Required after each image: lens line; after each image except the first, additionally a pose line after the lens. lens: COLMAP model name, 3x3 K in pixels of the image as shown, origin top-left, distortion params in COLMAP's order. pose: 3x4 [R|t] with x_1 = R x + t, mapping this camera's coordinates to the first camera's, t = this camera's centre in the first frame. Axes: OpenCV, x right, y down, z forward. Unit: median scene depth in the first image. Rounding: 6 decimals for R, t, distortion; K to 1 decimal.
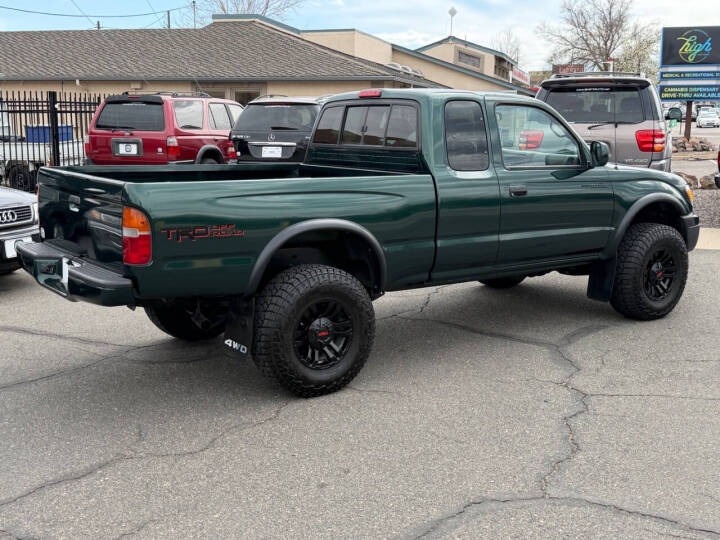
lens RADIAL K [[831.4, 0, 360.0], [0, 831.4, 270.0], [0, 0, 1]] dist [0.223420, -0.534380]
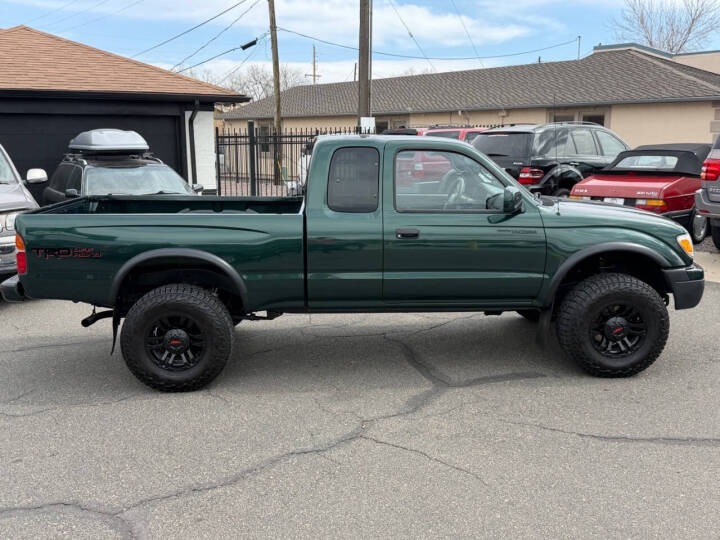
lens RADIAL K [[697.0, 0, 360.0], [0, 697.0, 270.0], [0, 0, 1]] dist [0.146337, -0.284789]
pose [[0.843775, 0.090822, -0.528957, 0.513213], [-0.084944, 0.995754, 0.035472, -0.062799], [0.529933, 0.015002, 0.847907, 0.194643]]
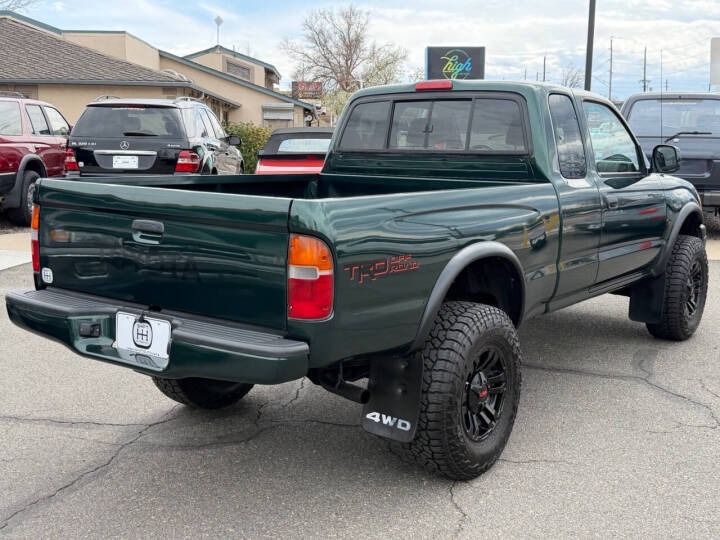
lens RADIAL K [[840.5, 0, 360.0], [0, 840.5, 270.0], [0, 0, 1]] dist [0.188793, -0.421383]
pose [[0.953866, -0.040240, 0.297523, -0.269215], [0.045524, 0.998904, -0.010848, -0.023222], [-0.296760, 0.023892, 0.954653, 0.212787]]
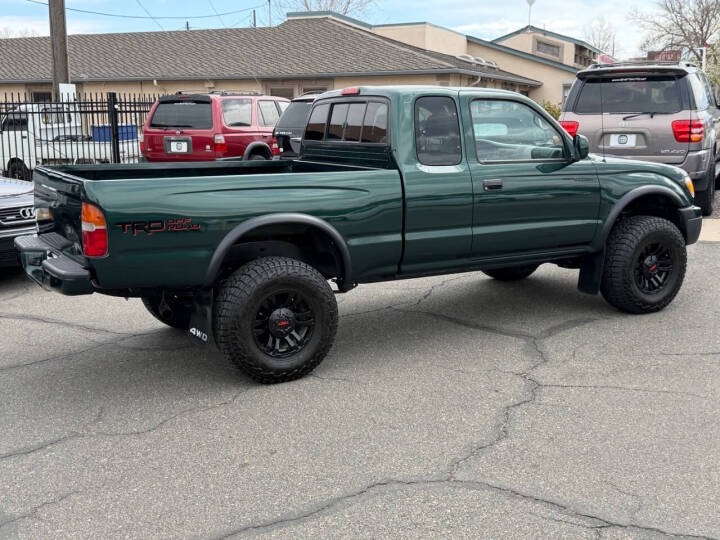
lens RADIAL K [[831.4, 0, 360.0], [0, 831.4, 270.0], [0, 0, 1]] dist [0.223420, -0.534380]
pose [[0.994496, 0.002261, -0.104752, 0.115130], [-0.001481, 0.999971, 0.007526, 0.001159], [0.104766, -0.007329, 0.994470, -0.021001]]
